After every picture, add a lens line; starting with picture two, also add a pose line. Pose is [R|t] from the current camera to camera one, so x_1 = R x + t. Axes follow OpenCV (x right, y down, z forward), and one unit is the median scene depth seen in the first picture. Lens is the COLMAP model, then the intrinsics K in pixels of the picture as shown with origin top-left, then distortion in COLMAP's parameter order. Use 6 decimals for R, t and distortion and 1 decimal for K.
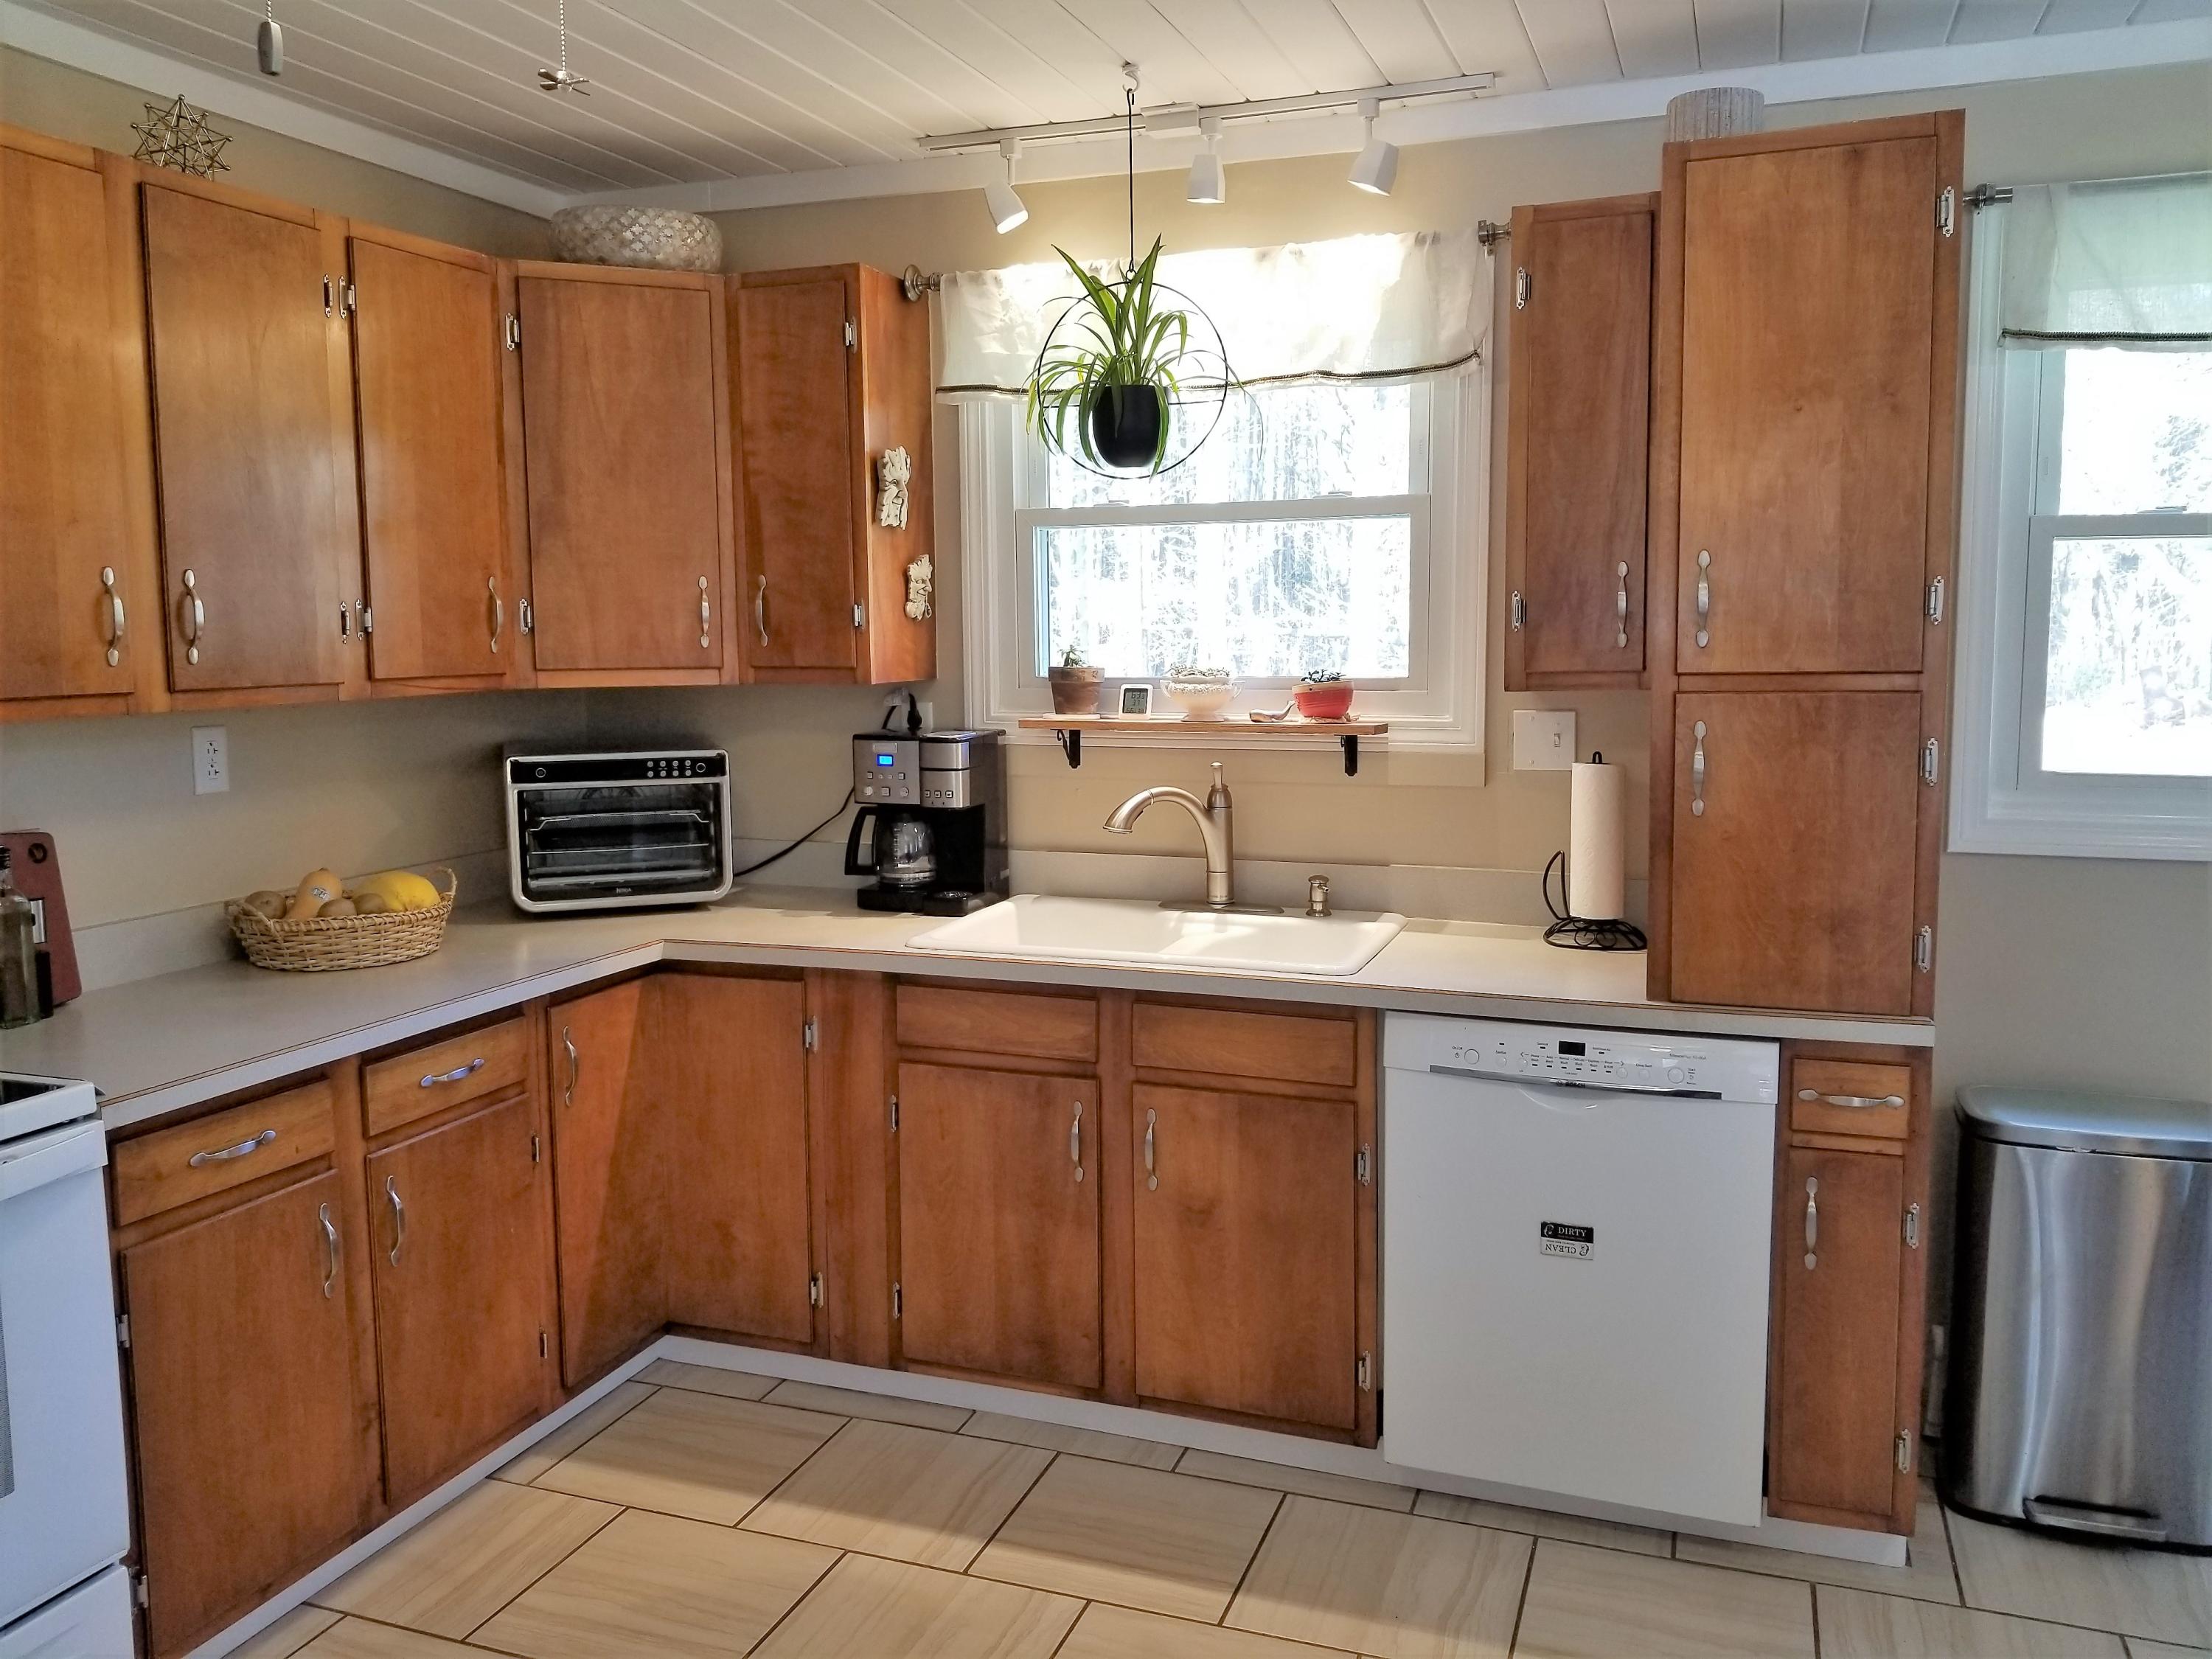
lens RADIAL K [[1720.2, 0, 1109.3], [0, 1720.2, 763.3], [0, 0, 1]] dist [0.094578, -0.160534]
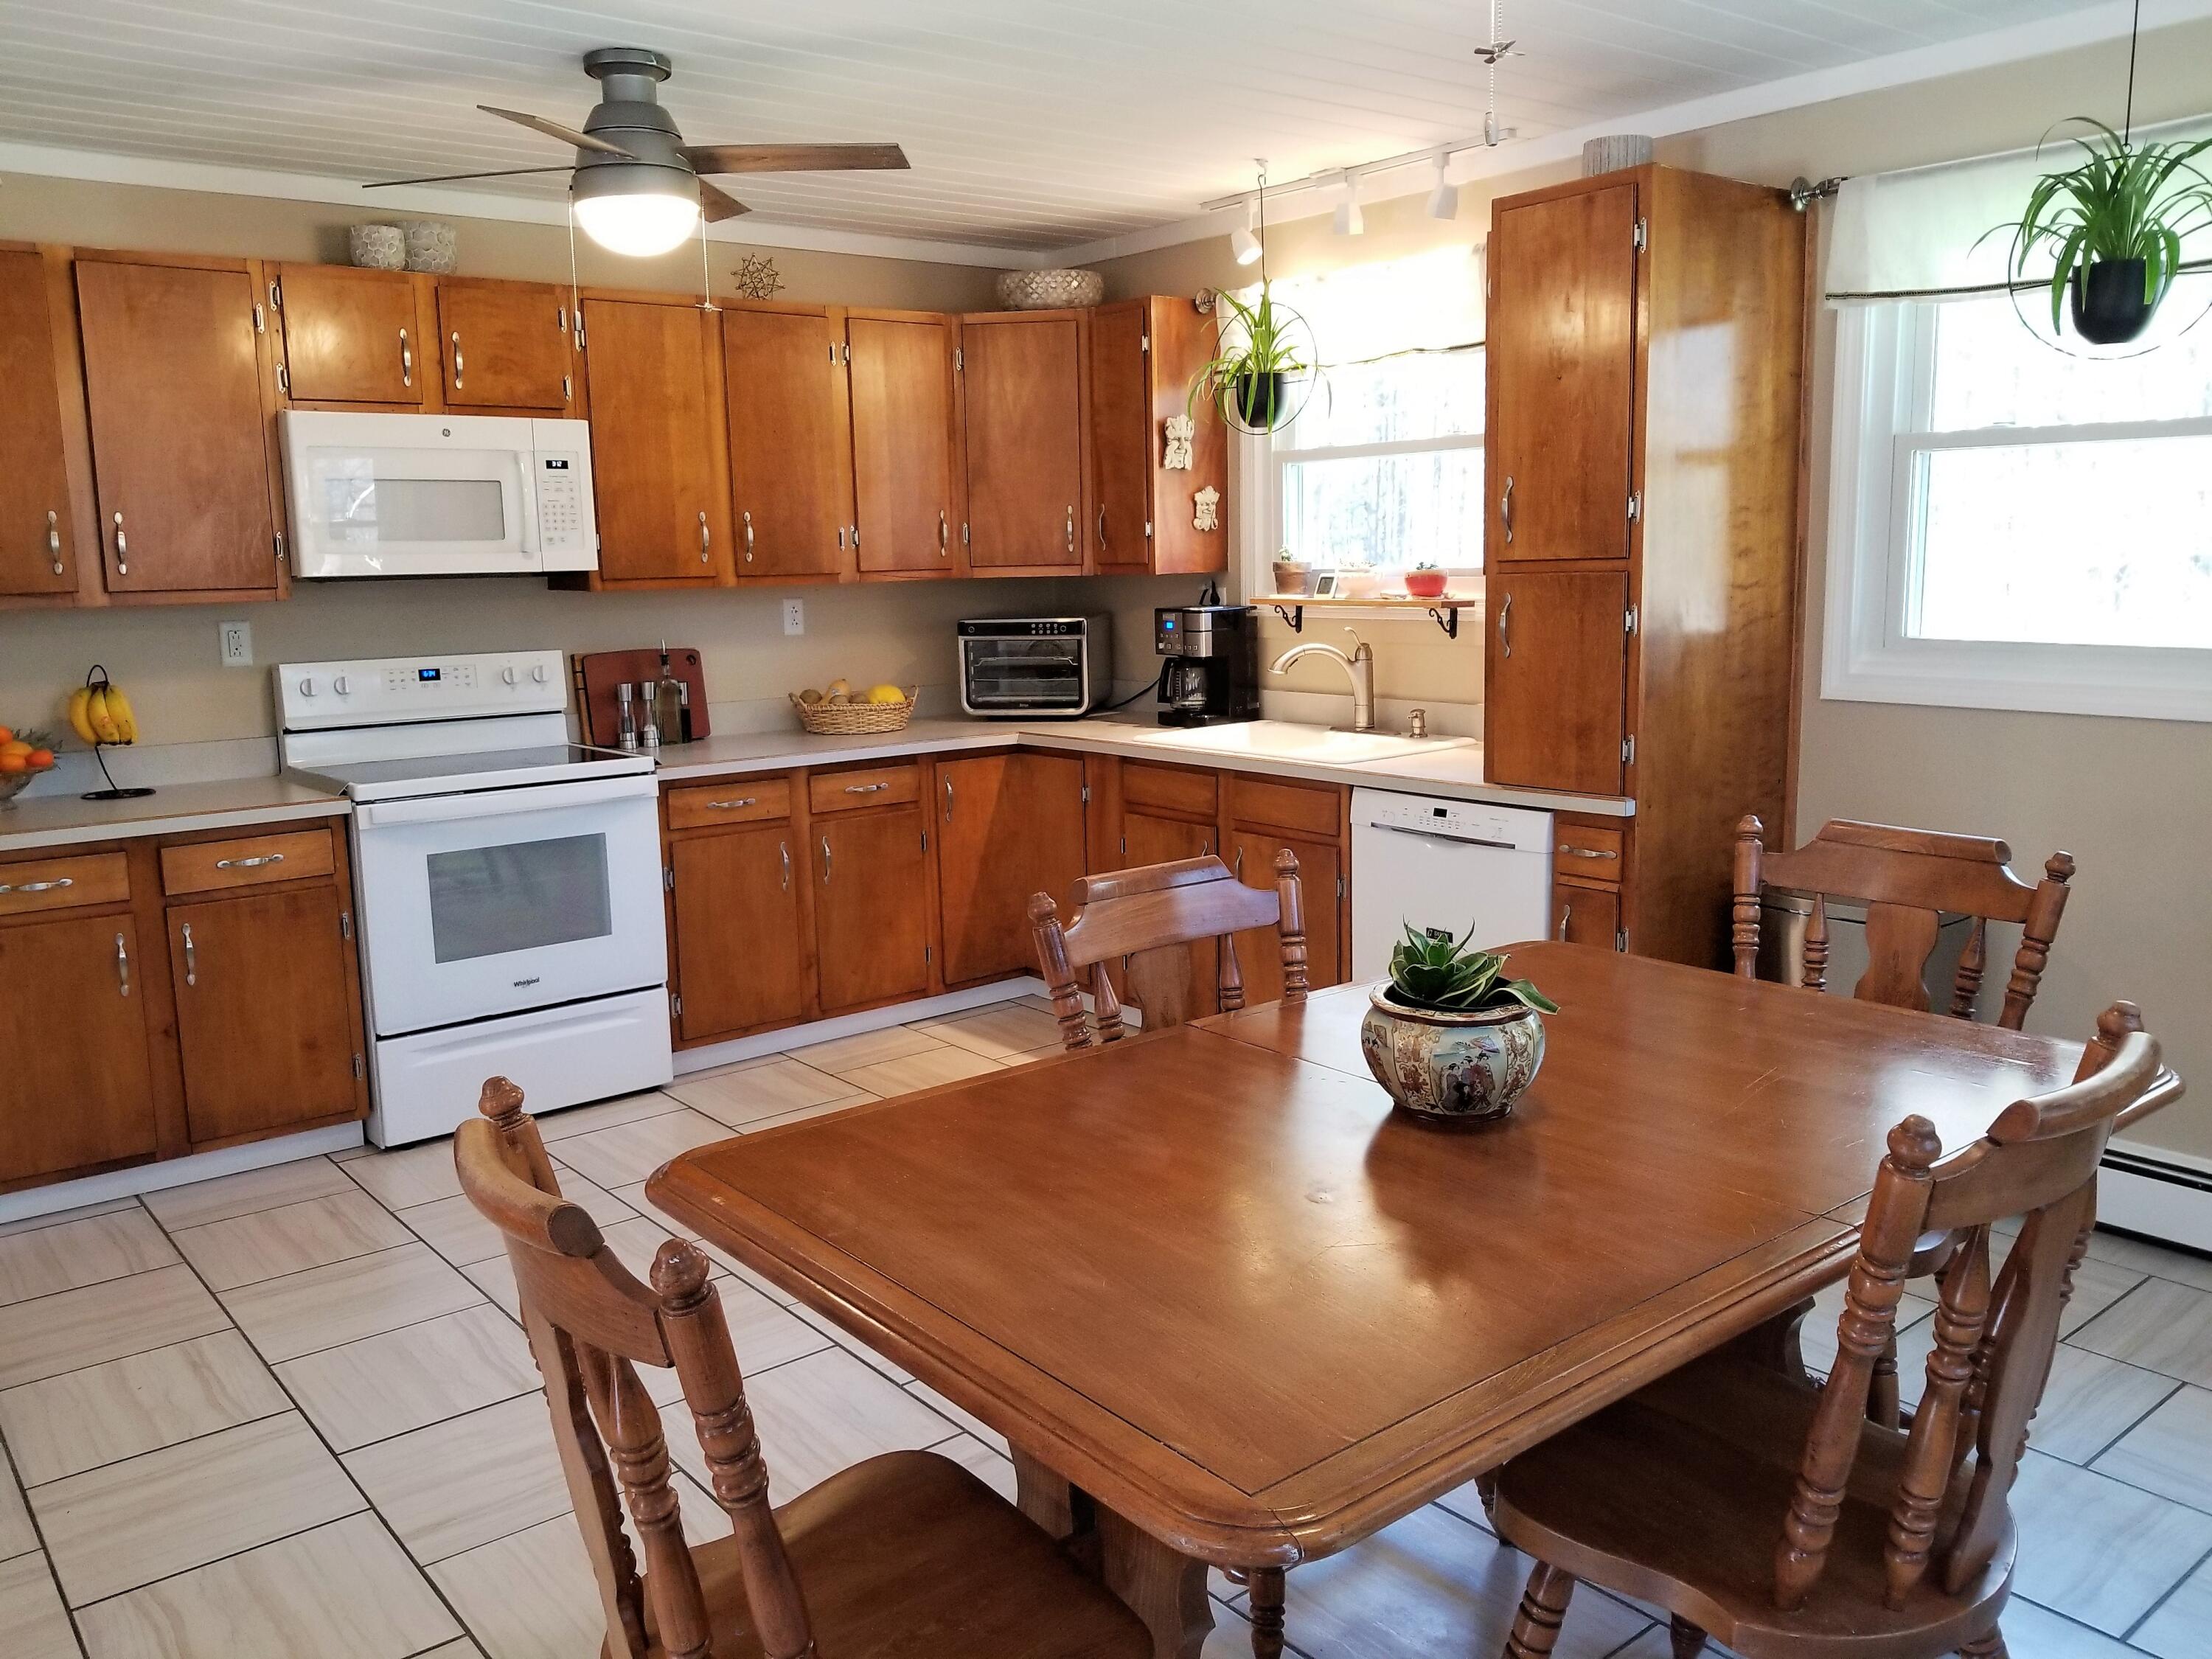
lens RADIAL K [[1720.2, 0, 1109.3], [0, 1720.2, 763.3], [0, 0, 1]] dist [0.094578, -0.160534]
pose [[0.863177, 0.052659, -0.502148, 0.656614], [-0.026999, 0.997937, 0.058240, 0.036225], [0.504179, -0.036714, 0.862818, -0.371136]]
